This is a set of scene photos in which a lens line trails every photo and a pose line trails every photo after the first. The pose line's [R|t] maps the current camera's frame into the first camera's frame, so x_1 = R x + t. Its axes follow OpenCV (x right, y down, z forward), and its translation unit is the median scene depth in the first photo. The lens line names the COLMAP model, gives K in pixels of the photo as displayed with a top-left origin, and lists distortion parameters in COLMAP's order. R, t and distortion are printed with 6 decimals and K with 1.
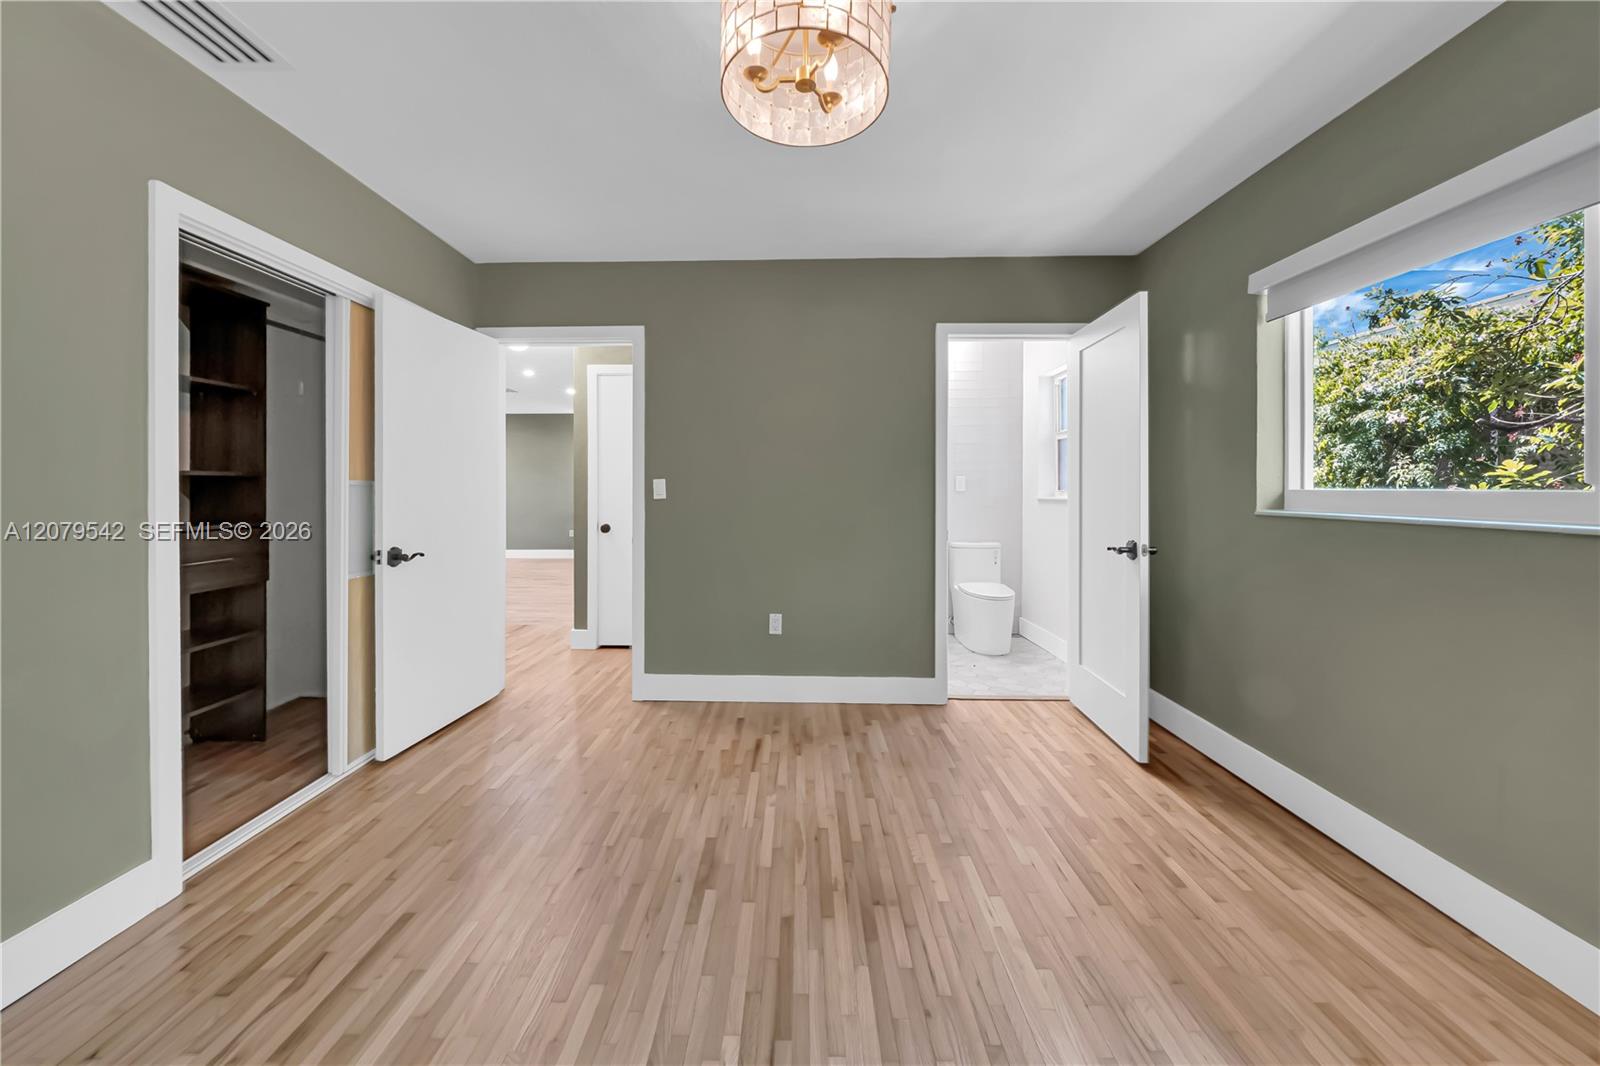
lens RADIAL K [[550.5, 0, 793.8], [0, 550.5, 486.2], [0, 0, 1]] dist [-0.005328, 0.000322]
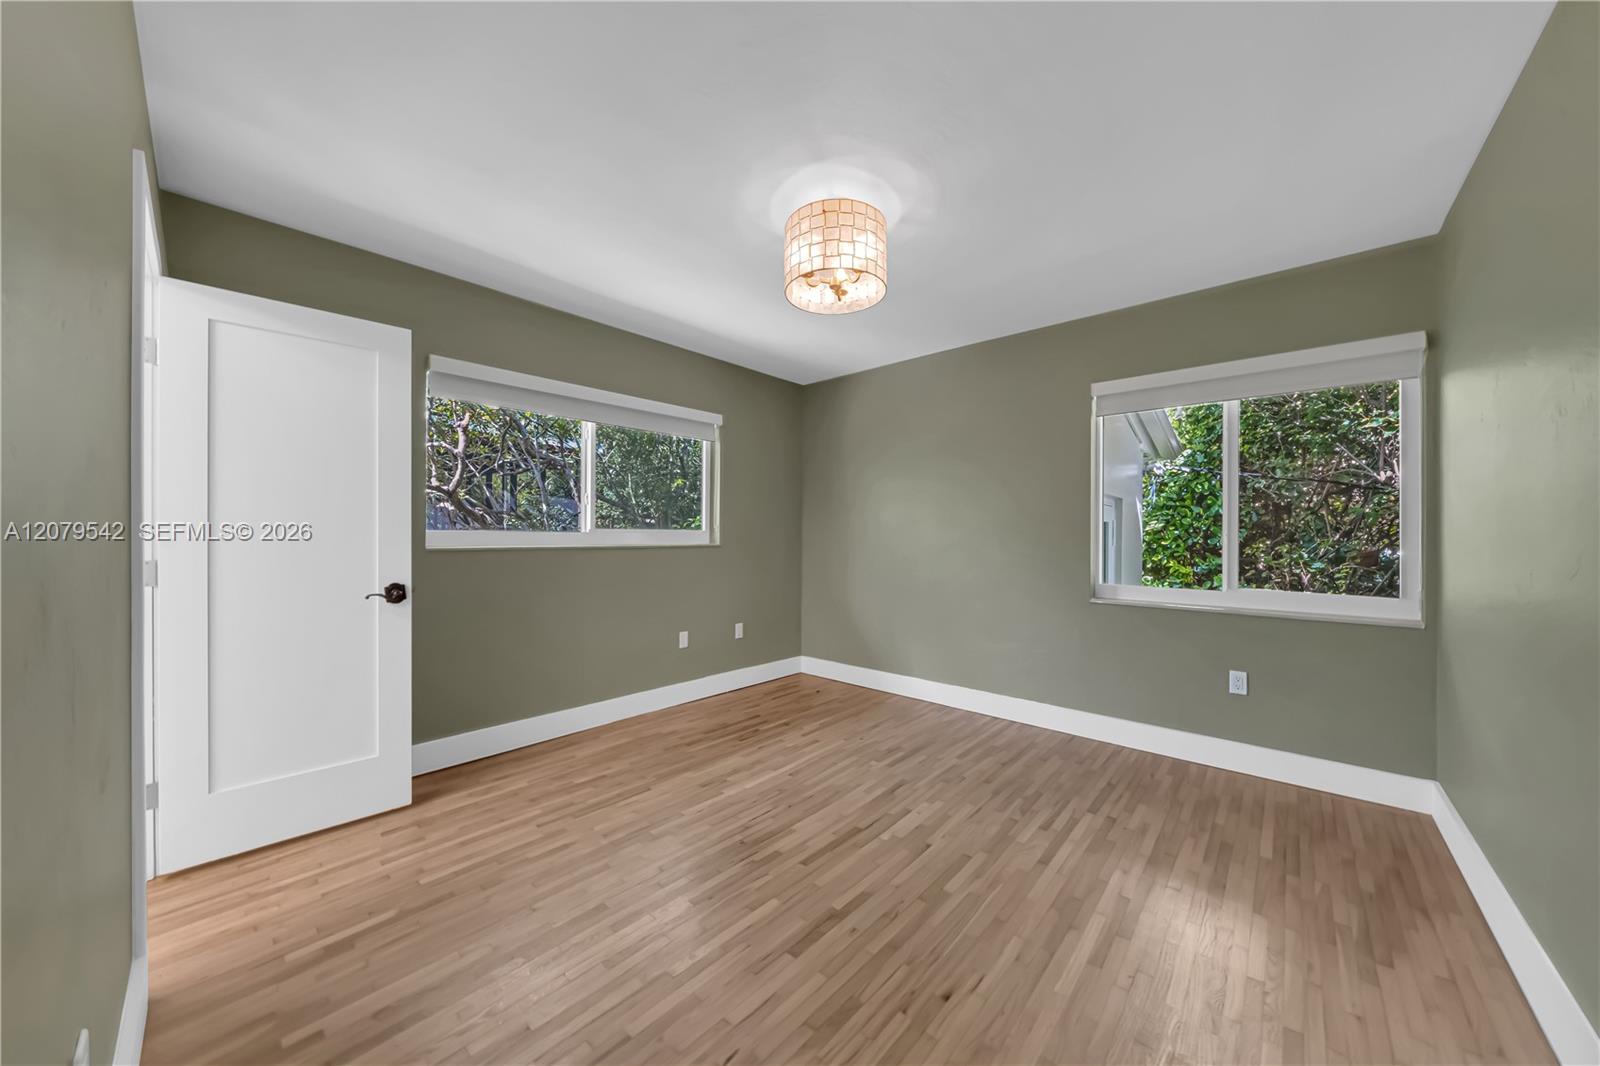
lens RADIAL K [[550.5, 0, 802.1], [0, 550.5, 533.6], [0, 0, 1]] dist [-0.005328, 0.000322]
pose [[-0.747068, -0.004208, 0.664734, -0.818116], [-0.008060, 0.999964, -0.002728, 0.016140], [-0.664698, -0.007396, -0.747075, 1.866095]]
